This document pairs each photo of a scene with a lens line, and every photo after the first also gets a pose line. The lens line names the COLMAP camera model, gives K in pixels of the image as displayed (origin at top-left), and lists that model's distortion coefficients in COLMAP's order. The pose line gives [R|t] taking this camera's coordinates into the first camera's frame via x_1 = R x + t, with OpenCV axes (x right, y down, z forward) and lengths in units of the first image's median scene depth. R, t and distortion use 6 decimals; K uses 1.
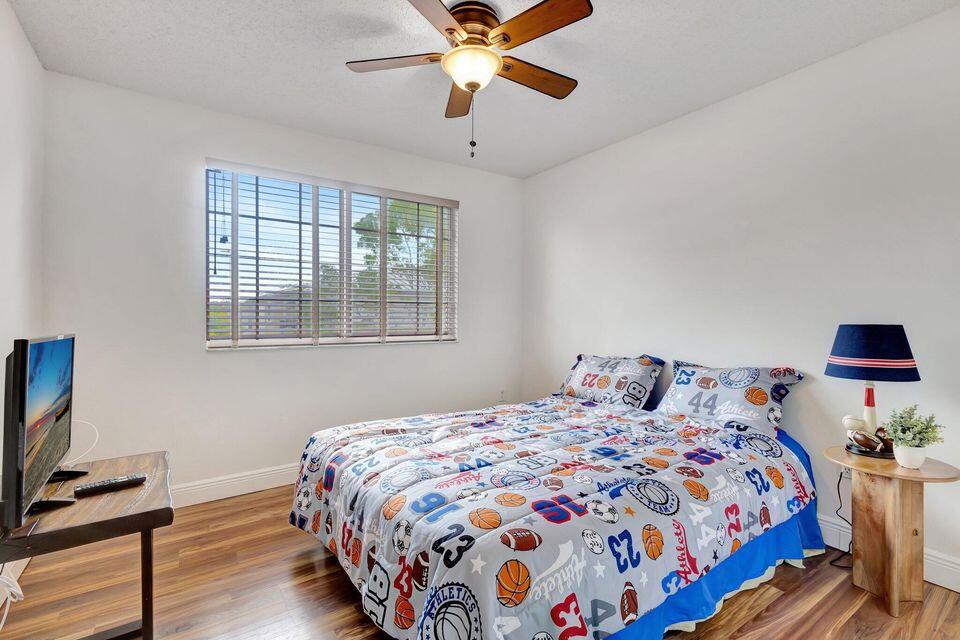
lens RADIAL K [[440.8, 0, 458.5], [0, 440.8, 323.5], [0, 0, 1]] dist [0.019466, -0.004693]
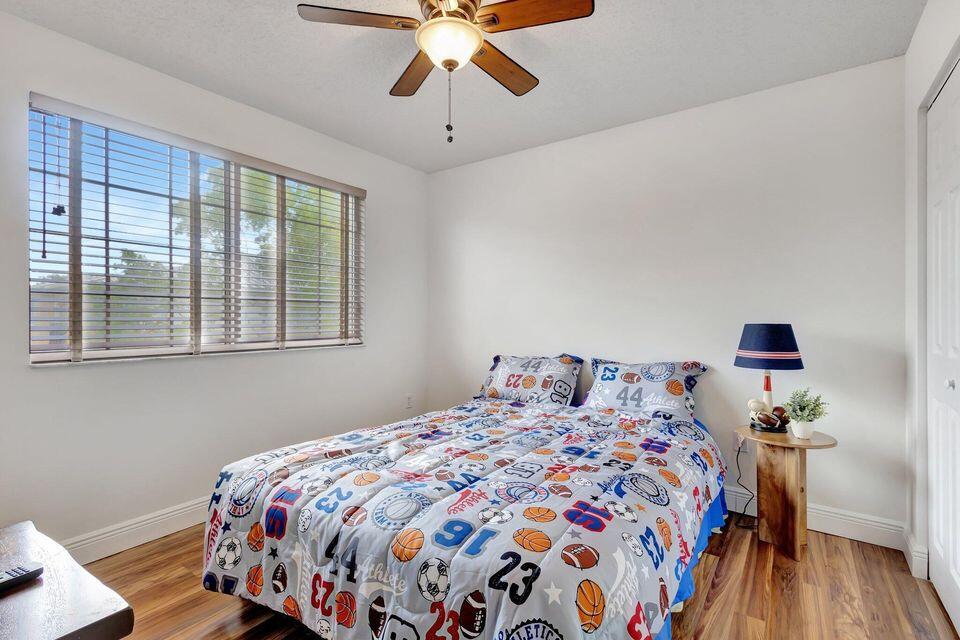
lens RADIAL K [[452.3, 0, 457.0], [0, 452.3, 321.2], [0, 0, 1]] dist [0.016706, -0.000343]
pose [[0.934785, -0.004058, 0.355191, -0.285828], [0.006726, 0.999958, -0.006276, -0.002002], [-0.355151, 0.008256, 0.934773, 0.124748]]
